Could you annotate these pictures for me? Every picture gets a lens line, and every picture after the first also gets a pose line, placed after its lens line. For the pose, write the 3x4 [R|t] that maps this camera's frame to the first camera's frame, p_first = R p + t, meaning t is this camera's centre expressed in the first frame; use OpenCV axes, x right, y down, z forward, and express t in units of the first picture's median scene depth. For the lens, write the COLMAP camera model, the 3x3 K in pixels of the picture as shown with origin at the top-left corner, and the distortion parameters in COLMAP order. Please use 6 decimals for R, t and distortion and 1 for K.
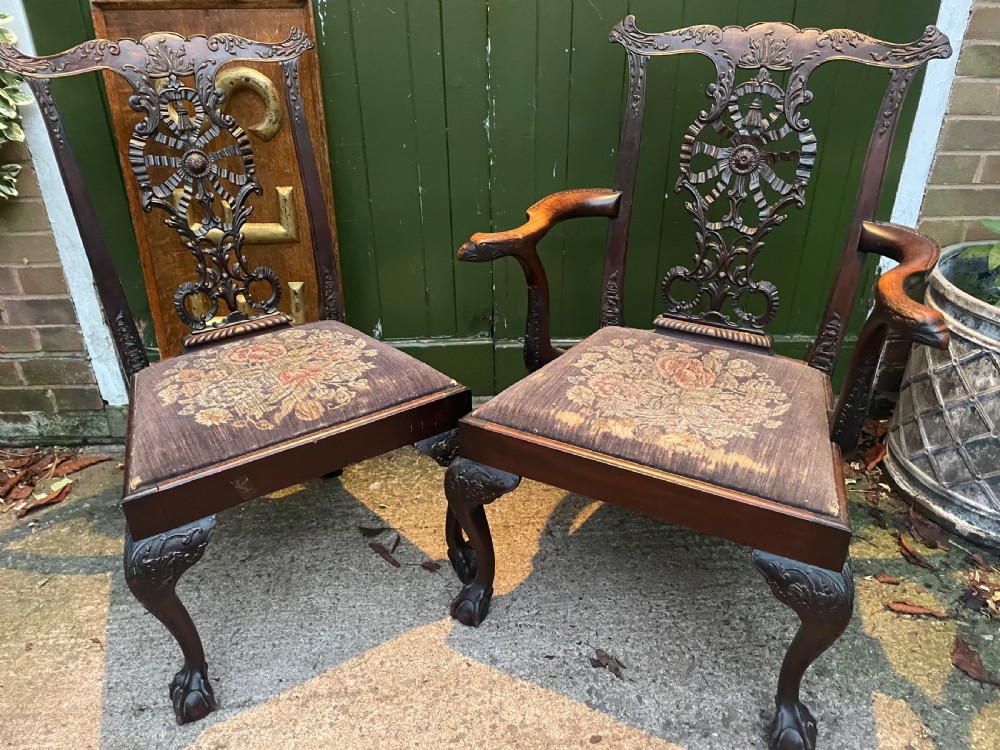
lens RADIAL K [[752.0, 0, 510.2], [0, 752.0, 363.7], [0, 0, 1]] dist [0.082073, -0.110218]
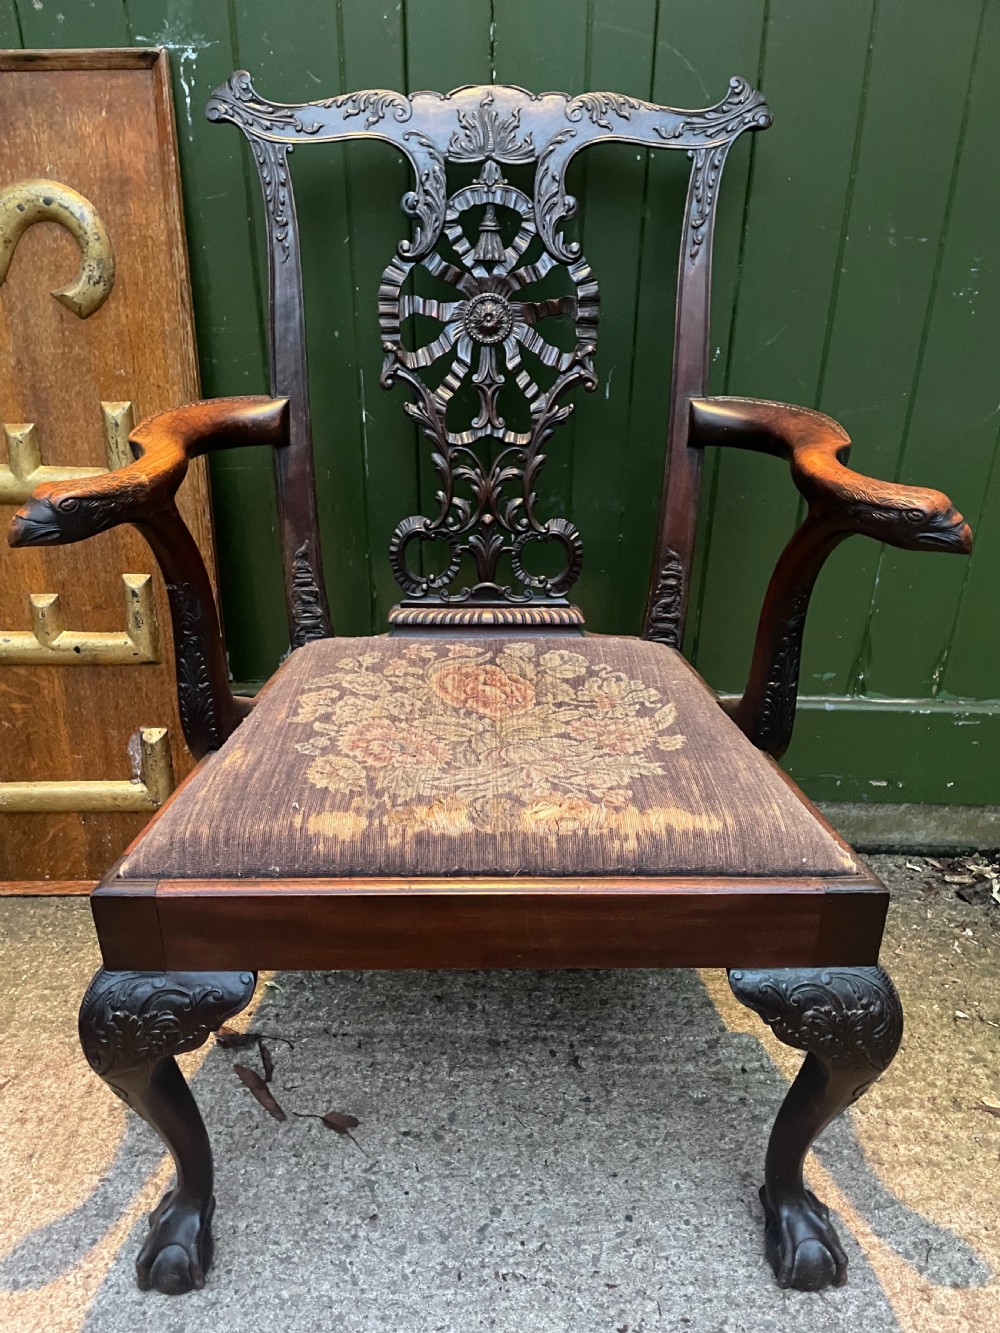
lens RADIAL K [[1004.2, 0, 491.3], [0, 1004.2, 672.6], [0, 0, 1]] dist [0.077524, -0.105033]
pose [[0.997932, 0.038042, -0.051819, 0.022255], [-0.039511, 0.998837, -0.027632, -0.027522], [0.050708, 0.029623, 0.998274, 0.297804]]
